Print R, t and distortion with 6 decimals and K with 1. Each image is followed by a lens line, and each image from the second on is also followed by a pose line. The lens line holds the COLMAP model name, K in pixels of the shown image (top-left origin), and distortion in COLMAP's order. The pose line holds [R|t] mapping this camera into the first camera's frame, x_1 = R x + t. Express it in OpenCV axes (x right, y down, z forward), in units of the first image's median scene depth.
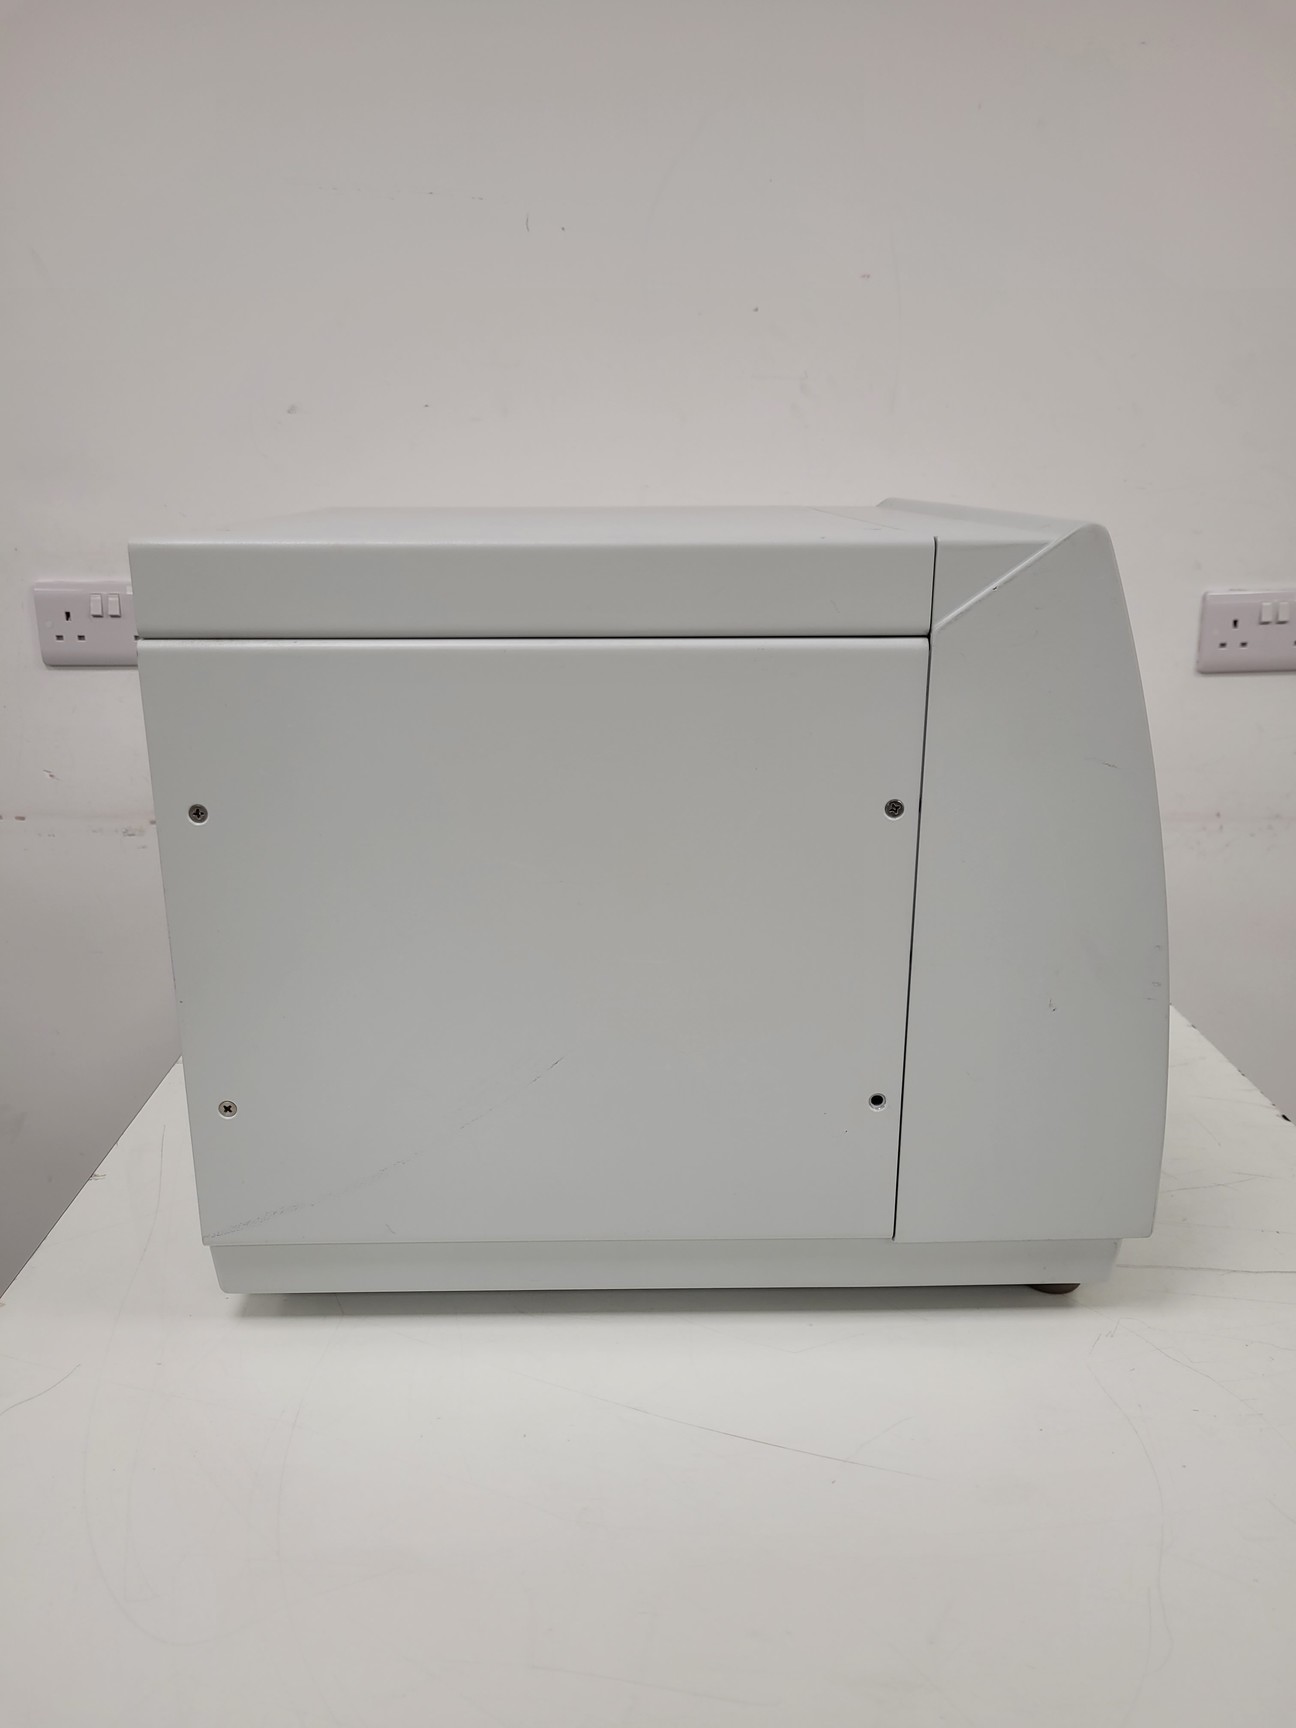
lens RADIAL K [[1326.5, 0, 648.0], [0, 1326.5, 864.0], [0, 0, 1]] dist [-0.006573, -0.003488]
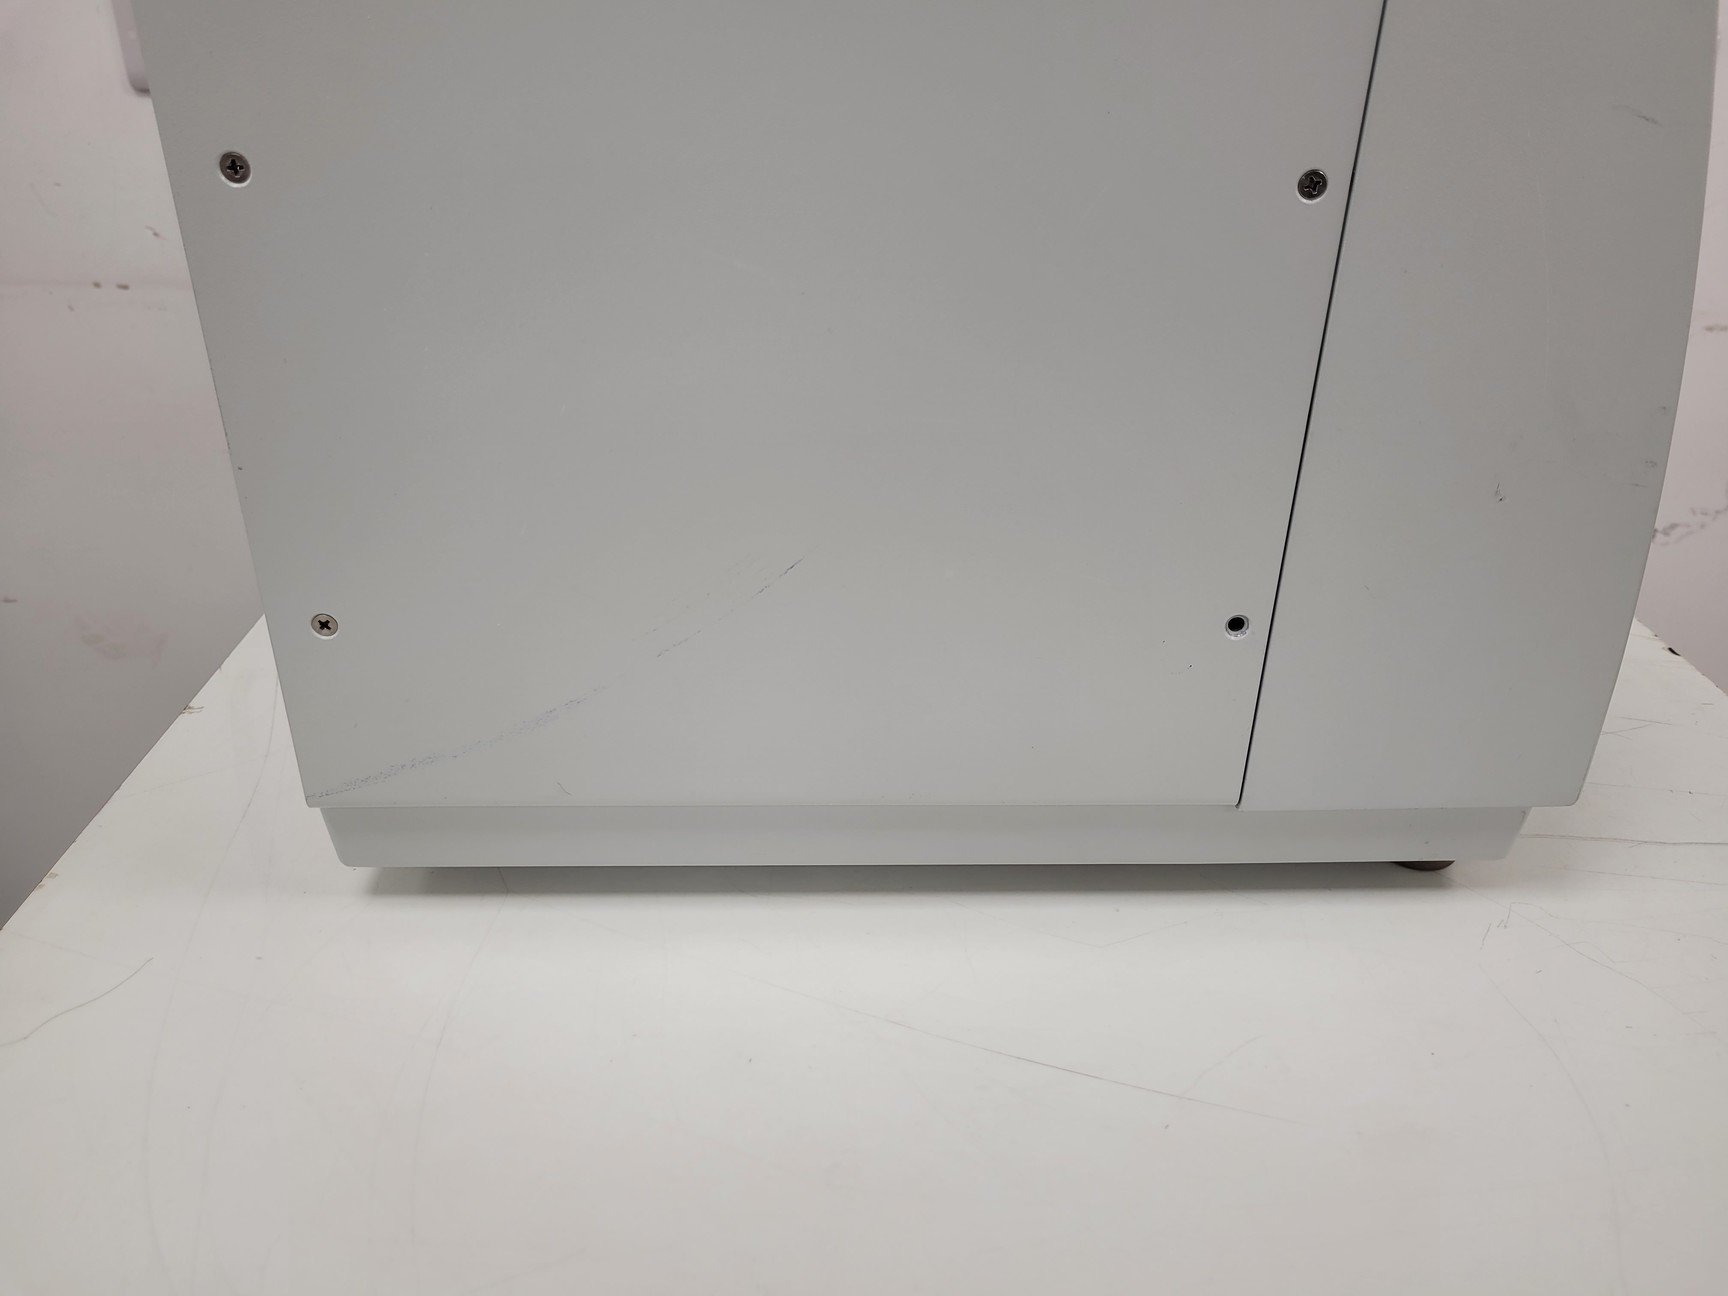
lens RADIAL K [[1263.1, 0, 864.0], [0, 1263.1, 648.0], [0, 0, 1]] dist [0.000918, -0.000618]
pose [[0.999608, 0.009497, 0.026351, -0.044675], [-0.014359, 0.981490, 0.190976, 0.059453], [-0.024050, -0.191279, 0.981241, 0.308106]]
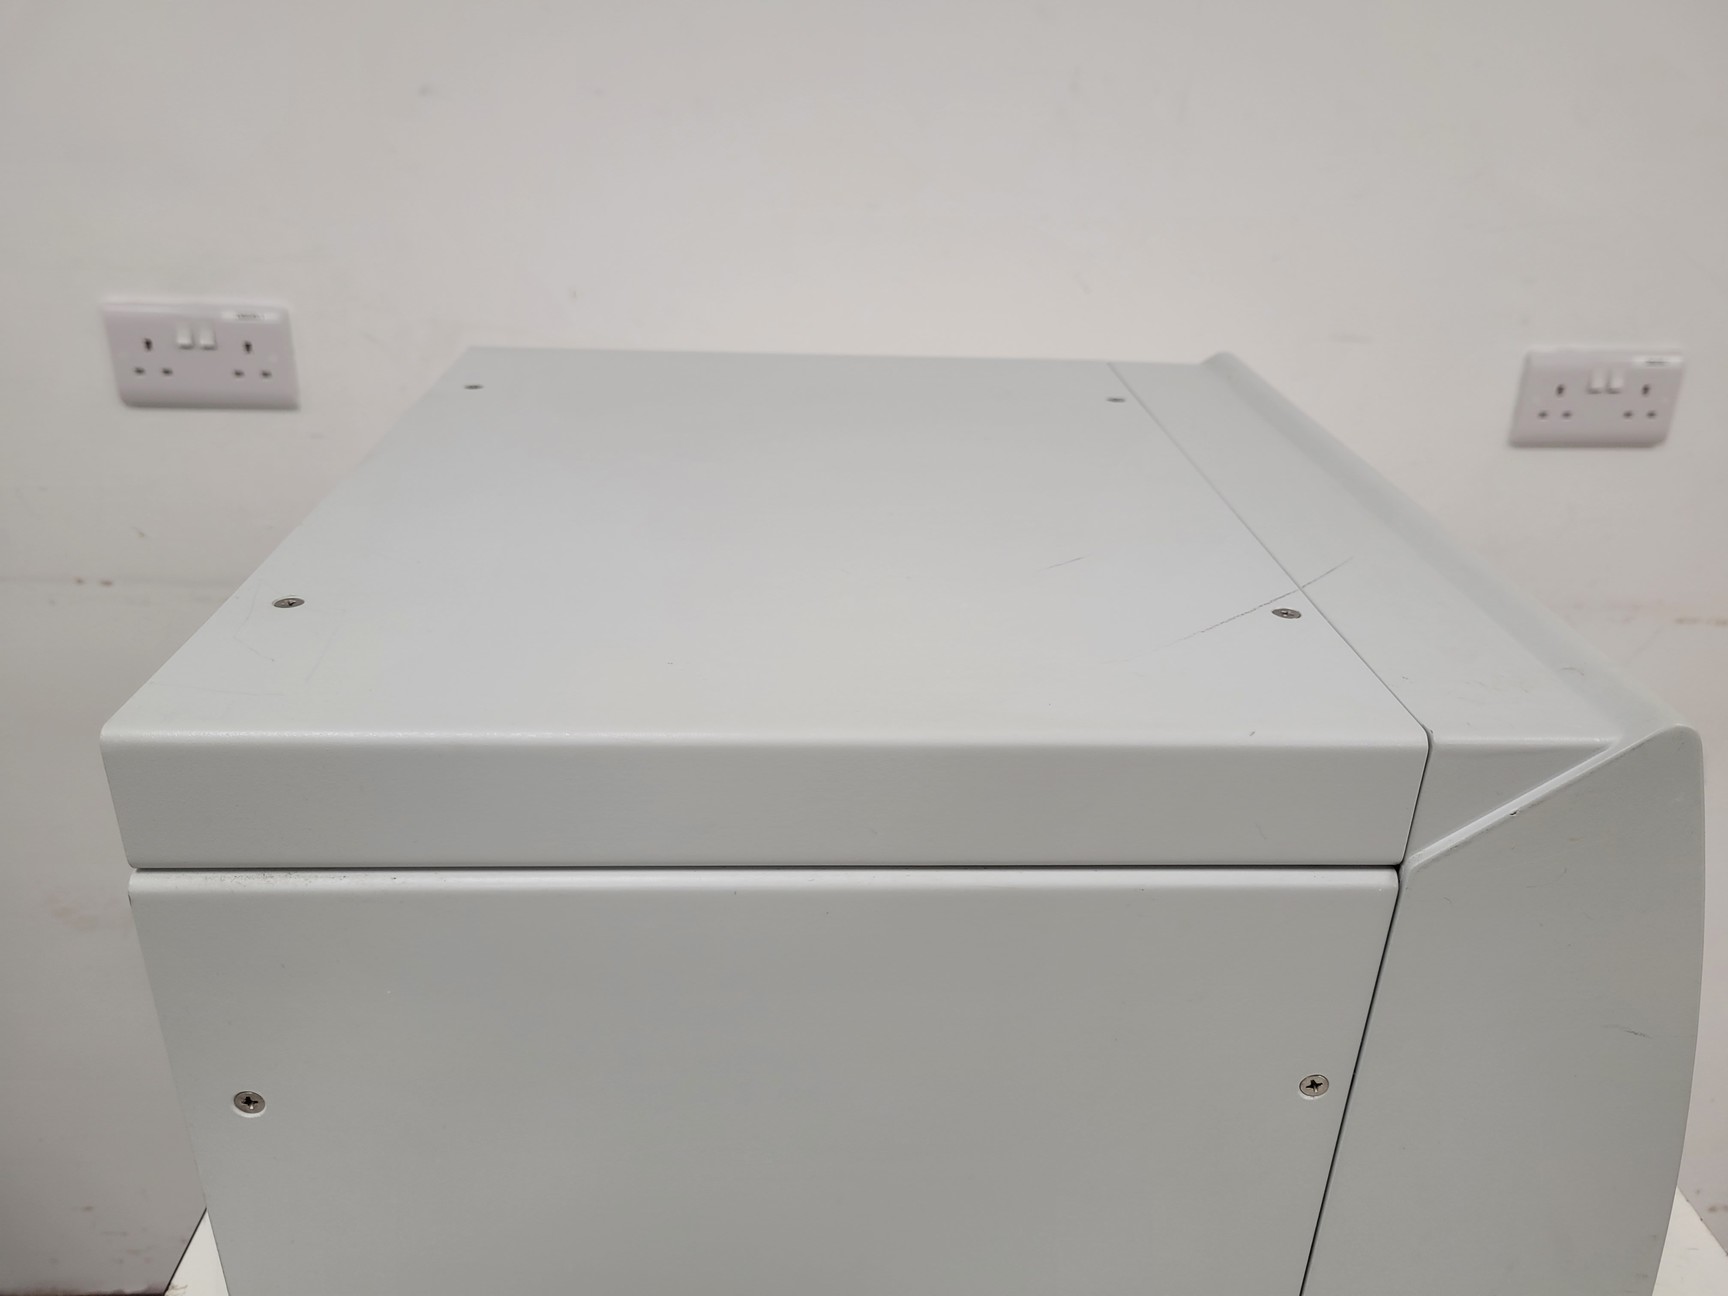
lens RADIAL K [[1286.2, 0, 875.5], [0, 1286.2, 567.3], [0, 0, 1]] dist [-0.005258, -0.003488]
pose [[0.998583, 0.019736, 0.049424, -0.064508], [-0.027040, 0.988043, 0.151791, -0.349458], [-0.045837, -0.152912, 0.987176, 0.363860]]
